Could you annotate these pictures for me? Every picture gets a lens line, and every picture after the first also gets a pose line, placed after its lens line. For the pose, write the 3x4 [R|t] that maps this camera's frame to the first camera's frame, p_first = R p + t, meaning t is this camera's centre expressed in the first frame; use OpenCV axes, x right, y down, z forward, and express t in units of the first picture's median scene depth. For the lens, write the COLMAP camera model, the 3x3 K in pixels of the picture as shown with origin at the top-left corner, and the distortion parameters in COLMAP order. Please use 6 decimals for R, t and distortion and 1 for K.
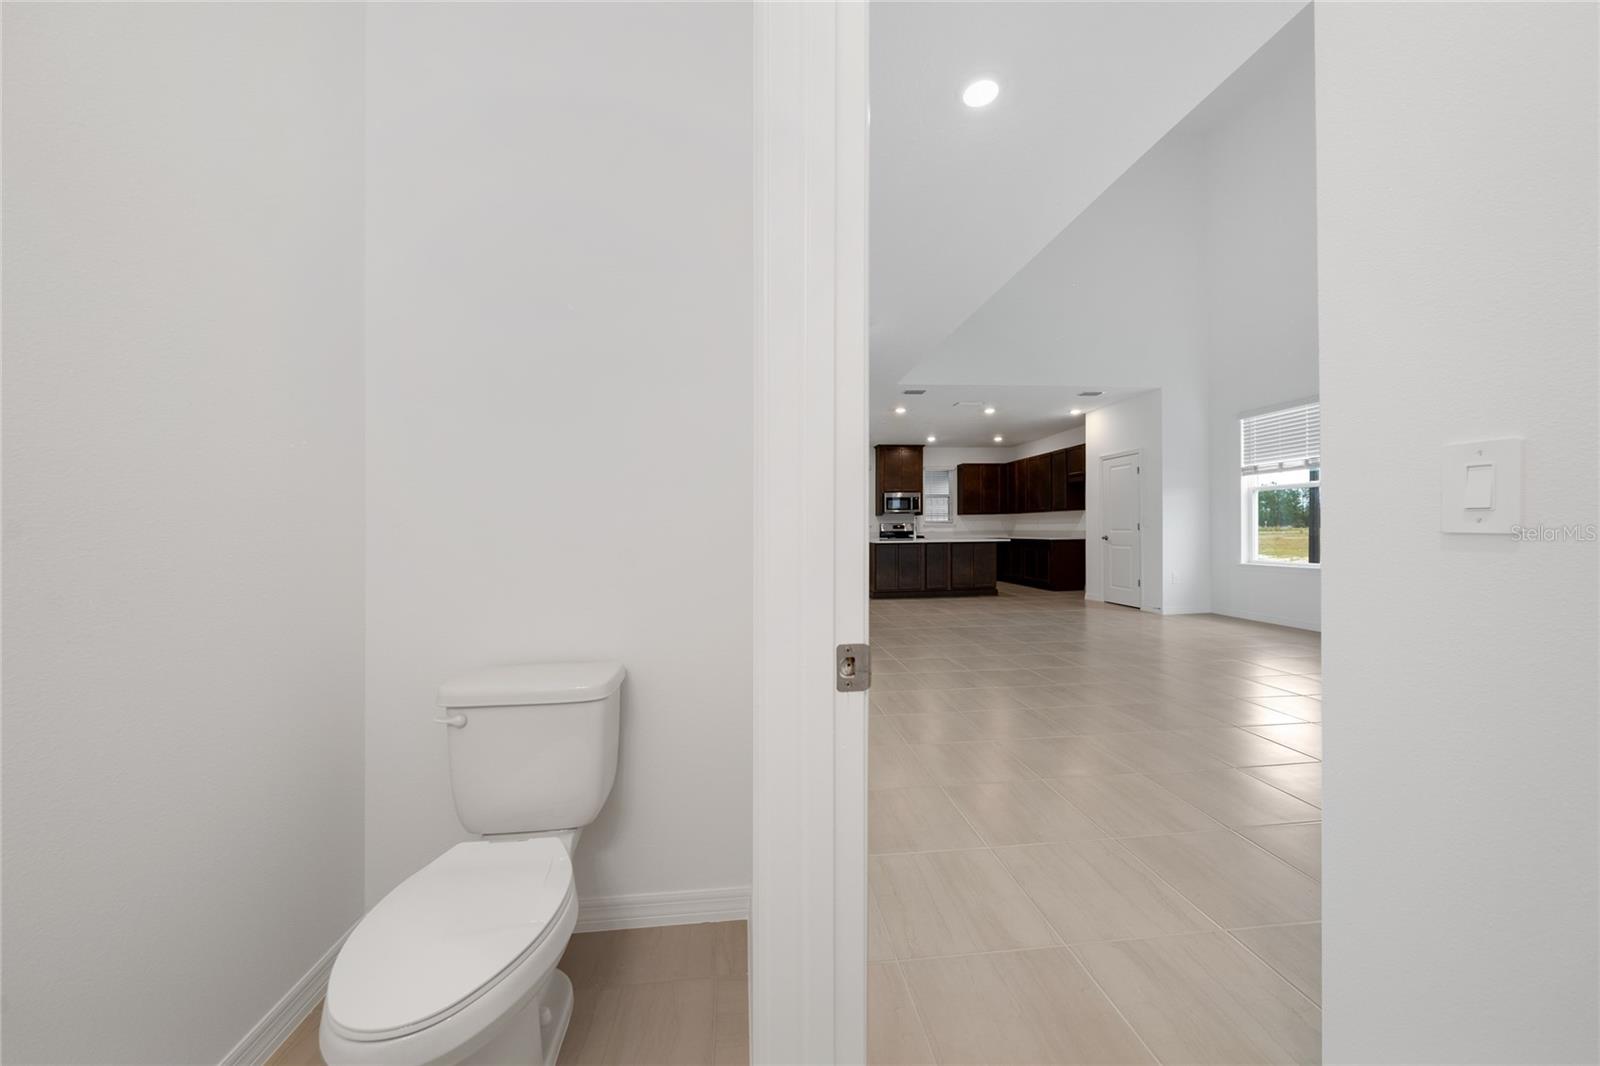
lens RADIAL K [[554.7, 0, 792.6], [0, 554.7, 525.9], [0, 0, 1]] dist [-0.000019, 0.000012]
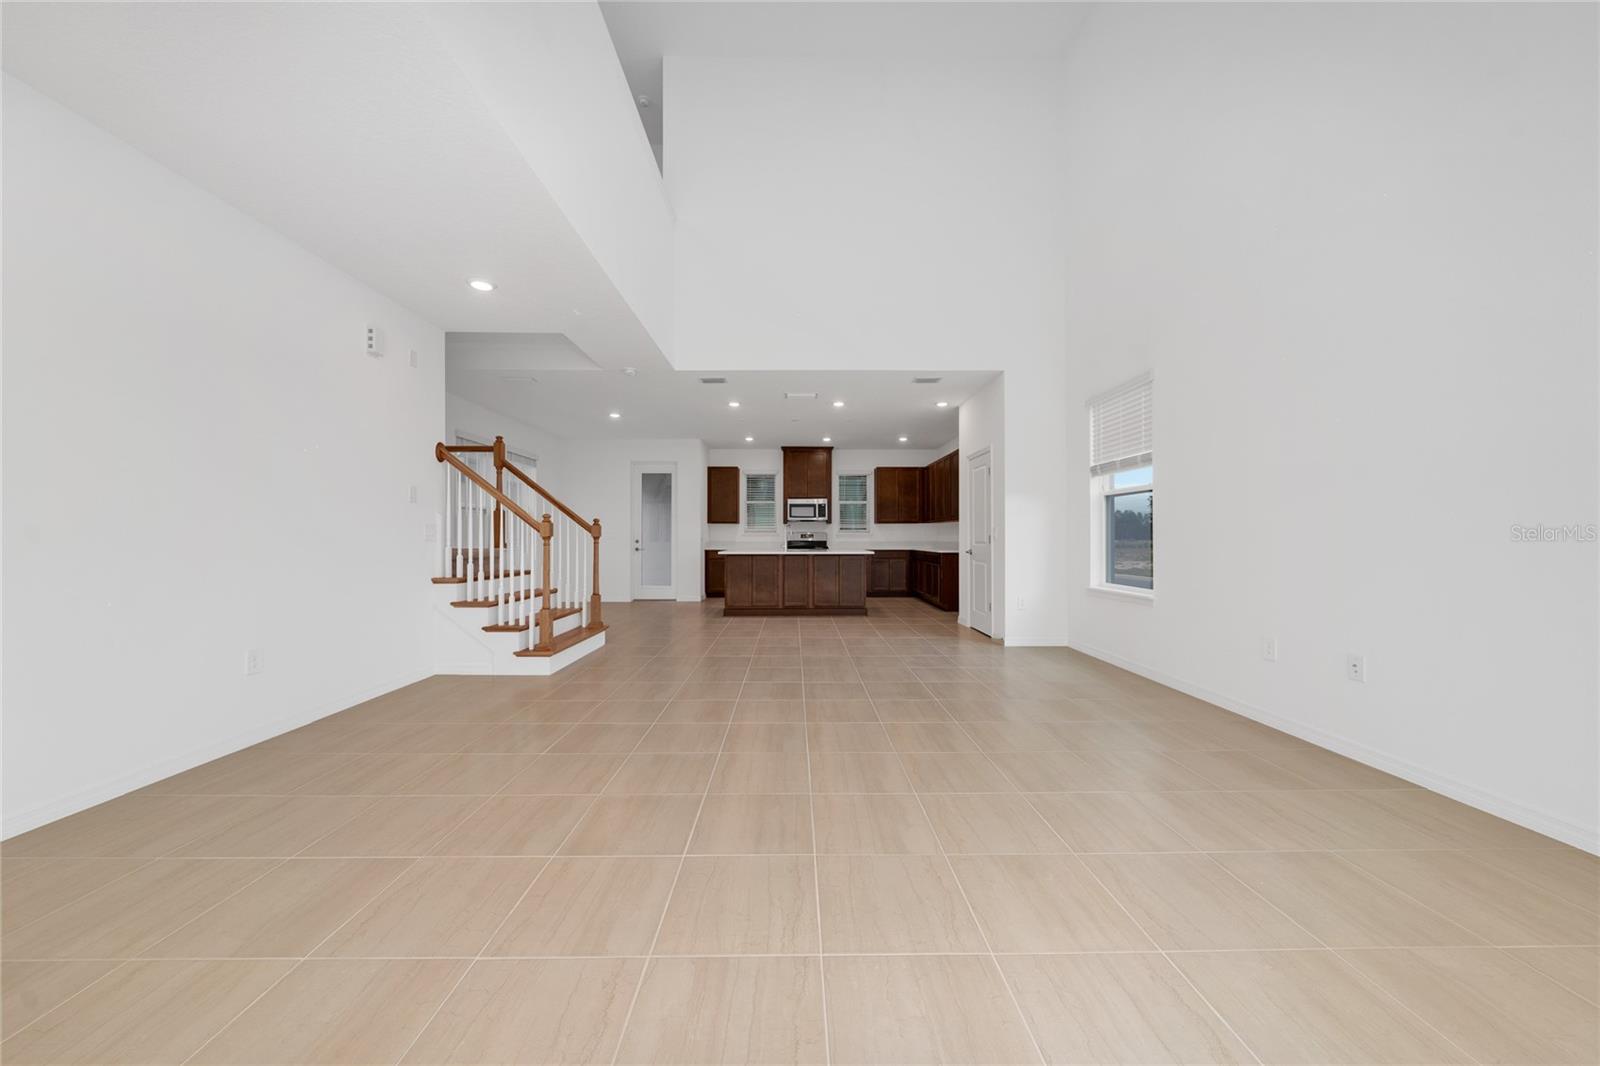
lens RADIAL K [[554.7, 0, 792.6], [0, 554.7, 525.9], [0, 0, 1]] dist [-0.000019, 0.000012]
pose [[0.995522, 0.010381, -0.093962, 0.263948], [-0.011751, 0.999832, -0.014047, -0.001896], [0.093801, 0.015088, 0.995477, 0.092789]]
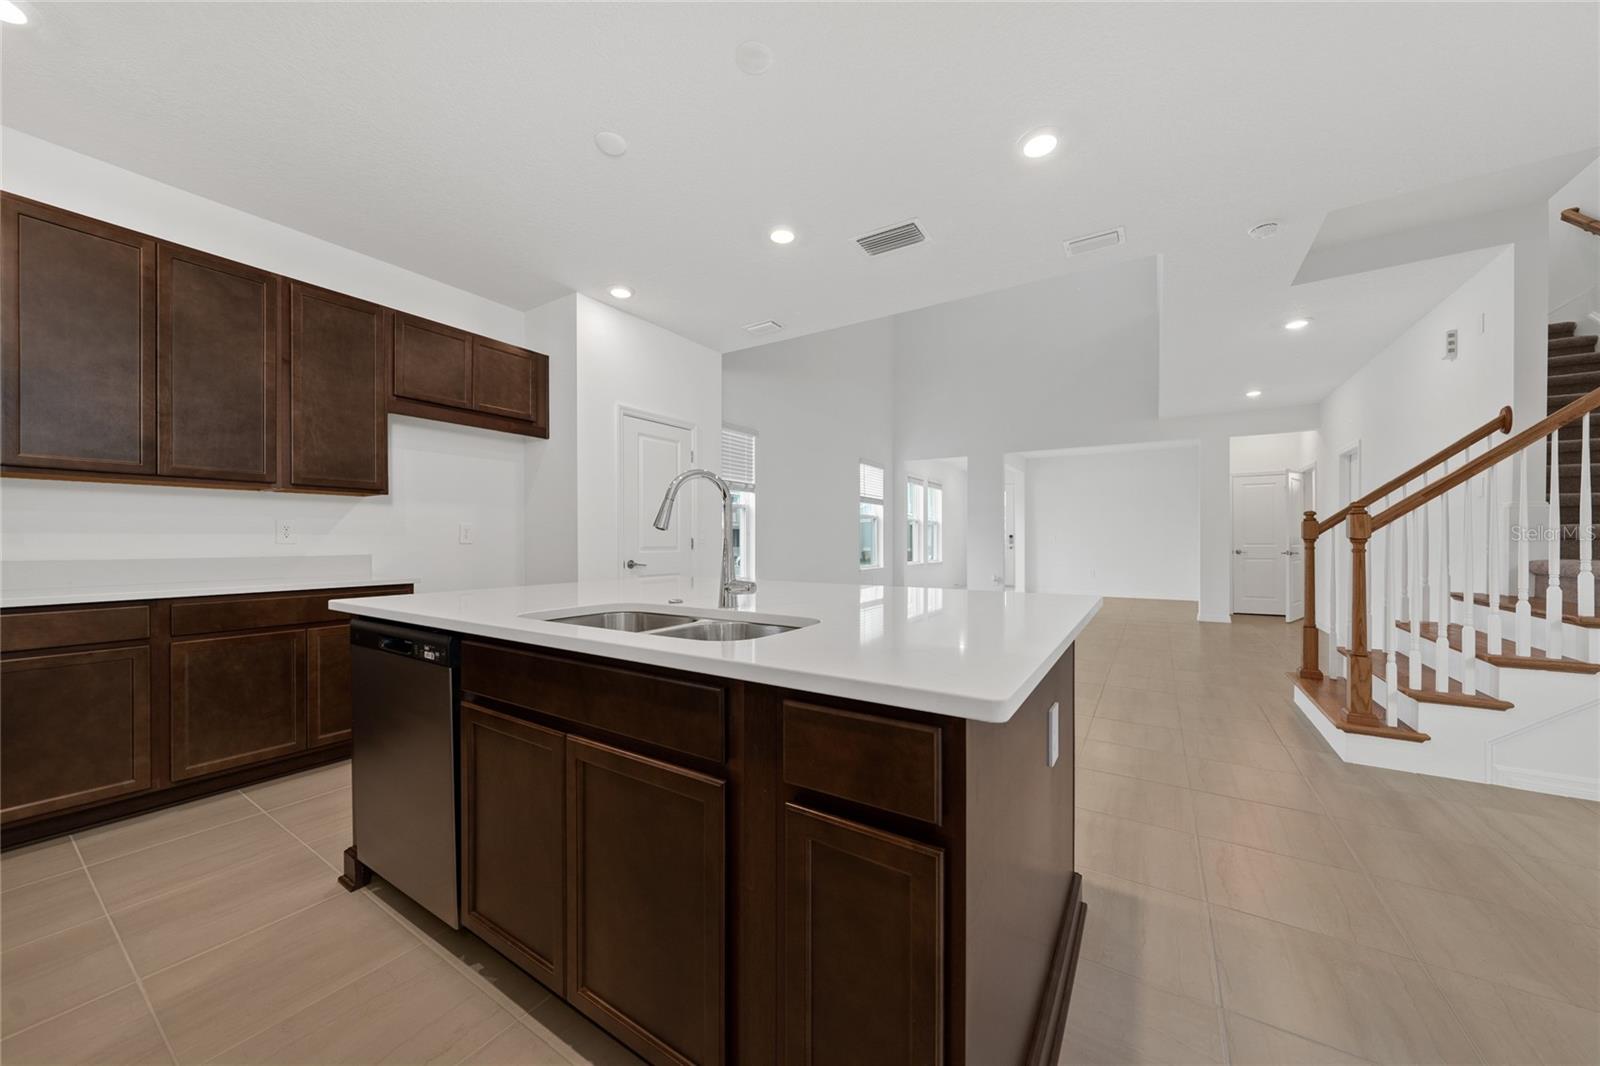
lens RADIAL K [[554.6, 0, 803.1], [0, 554.6, 544.3], [0, 0, 1]] dist [-0.000040, 0.000074]
pose [[-0.790639, 0.011039, 0.612183, 0.080804], [0.008870, 0.999939, -0.006575, 0.004604], [-0.612218, 0.000232, -0.790689, 0.922342]]
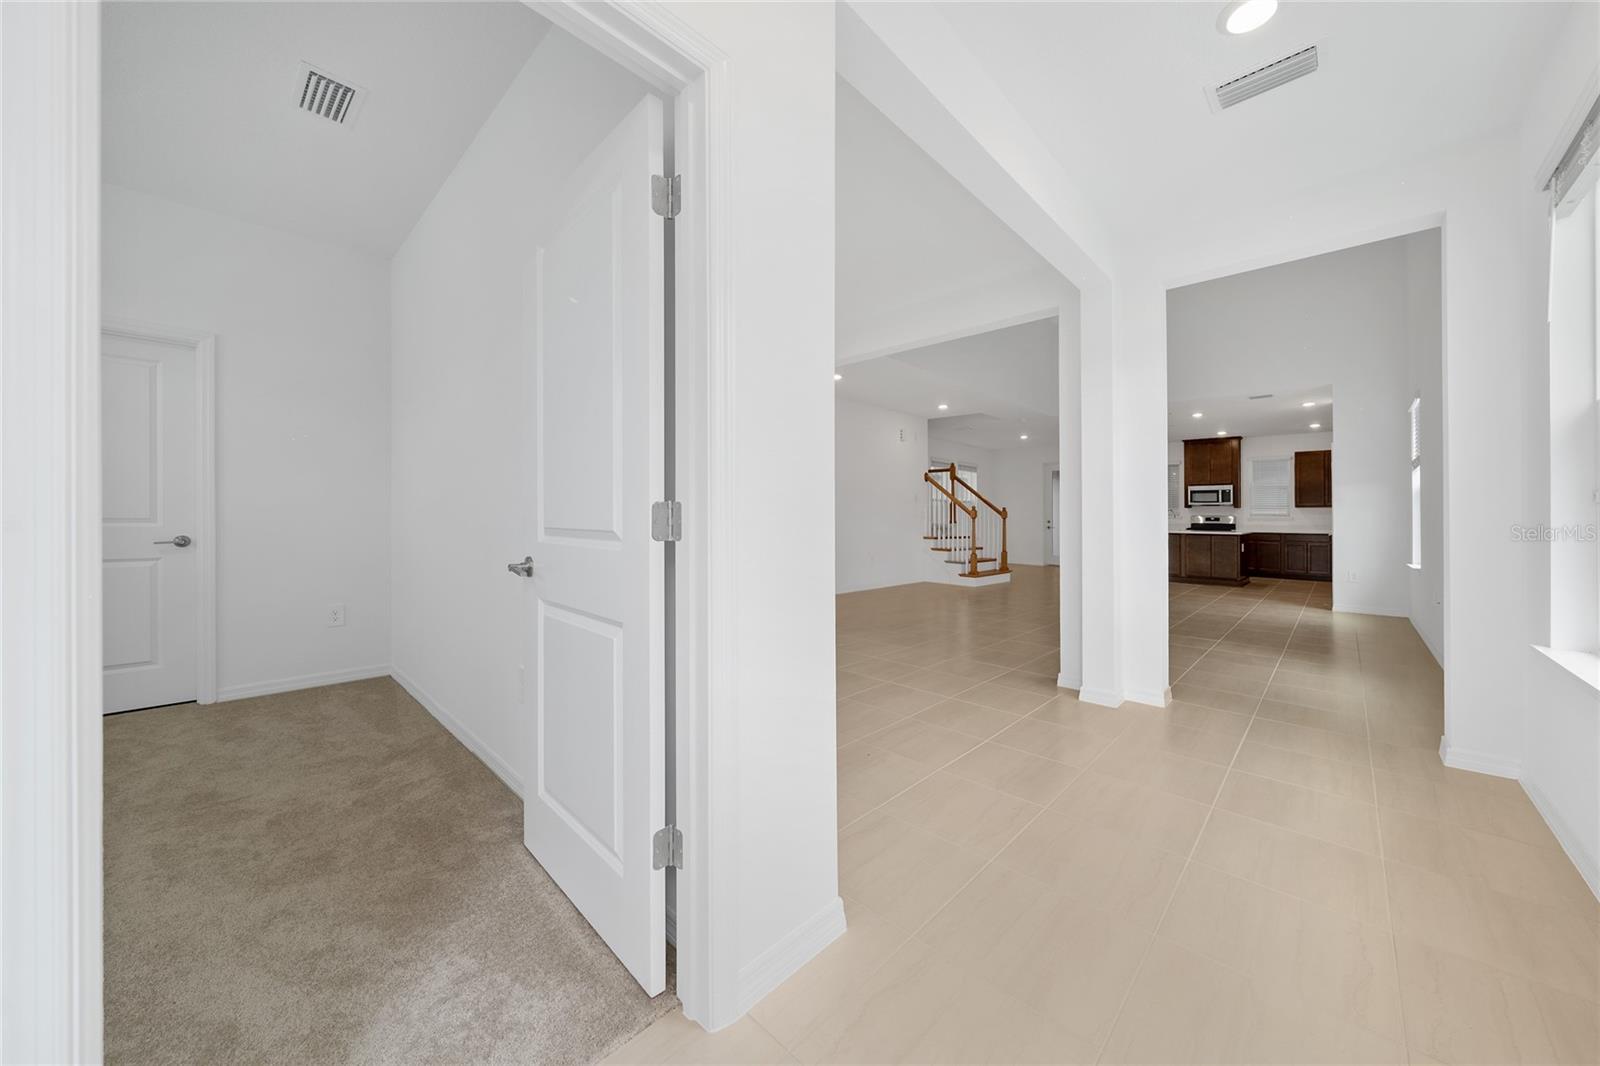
lens RADIAL K [[549.8, 0, 794.5], [0, 549.8, 513.6], [0, 0, 1]] dist [0.000459, -0.000015]
pose [[0.642836, 0.012546, -0.765901, 0.488395], [-0.011725, 0.999910, 0.006538, -0.005942], [0.765914, 0.004777, 0.642925, -0.228494]]
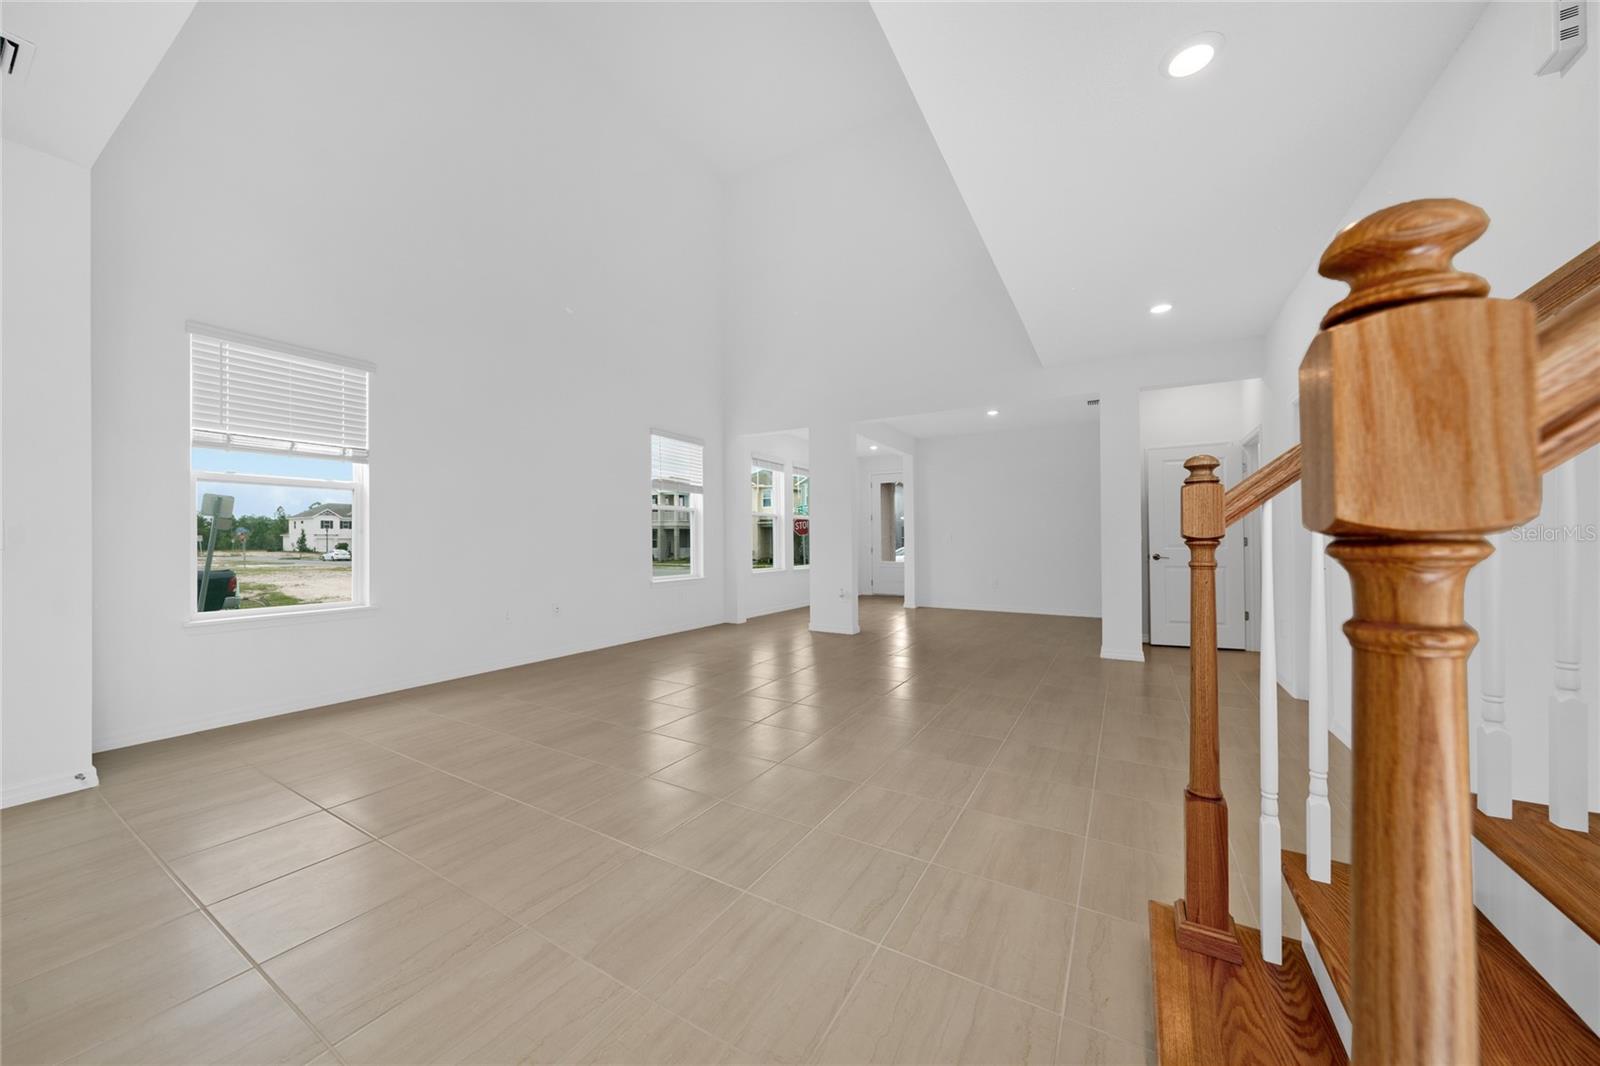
lens RADIAL K [[550.0, 0, 800.0], [0, 550.0, 533.0], [0, 0, 1]] dist [0.001303, 0.000170]
pose [[-0.806797, 0.024076, 0.590338, 0.044801], [0.009939, 0.999581, -0.027182, 0.003368], [-0.590745, -0.016063, -0.806698, 0.623889]]
